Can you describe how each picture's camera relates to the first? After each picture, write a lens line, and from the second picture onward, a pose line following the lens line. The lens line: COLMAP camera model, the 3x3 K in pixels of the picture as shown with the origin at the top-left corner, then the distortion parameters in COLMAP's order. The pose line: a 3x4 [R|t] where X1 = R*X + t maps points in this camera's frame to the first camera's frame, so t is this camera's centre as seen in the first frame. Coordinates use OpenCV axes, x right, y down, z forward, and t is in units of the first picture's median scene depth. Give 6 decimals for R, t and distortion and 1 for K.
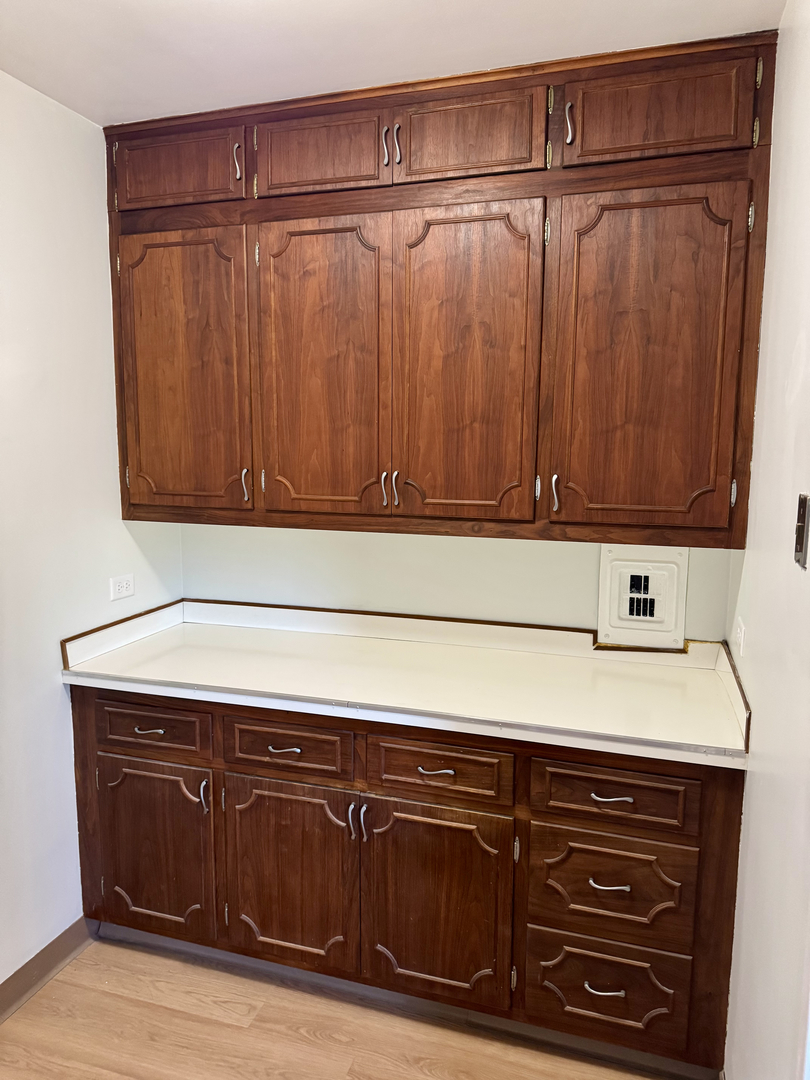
lens RADIAL K [[758.2, 0, 404.4], [0, 758.2, 547.2], [0, 0, 1]] dist [0.072238, -0.109149]
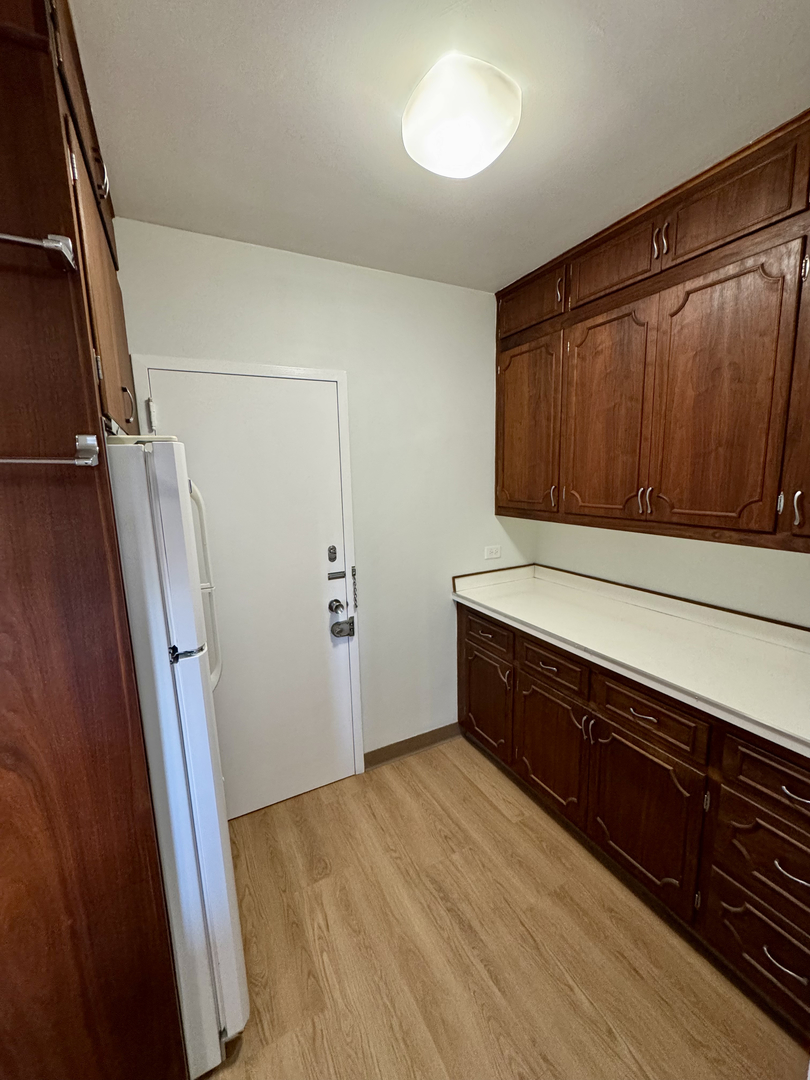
lens RADIAL K [[431.5, 0, 405.0], [0, 431.5, 540.0], [0, 0, 1]] dist [-0.002464, 0.000185]
pose [[0.712979, 0.085841, -0.695911, 0.221174], [-0.067462, 0.996272, 0.053773, -0.020372], [0.697932, 0.008609, 0.716112, 0.156976]]
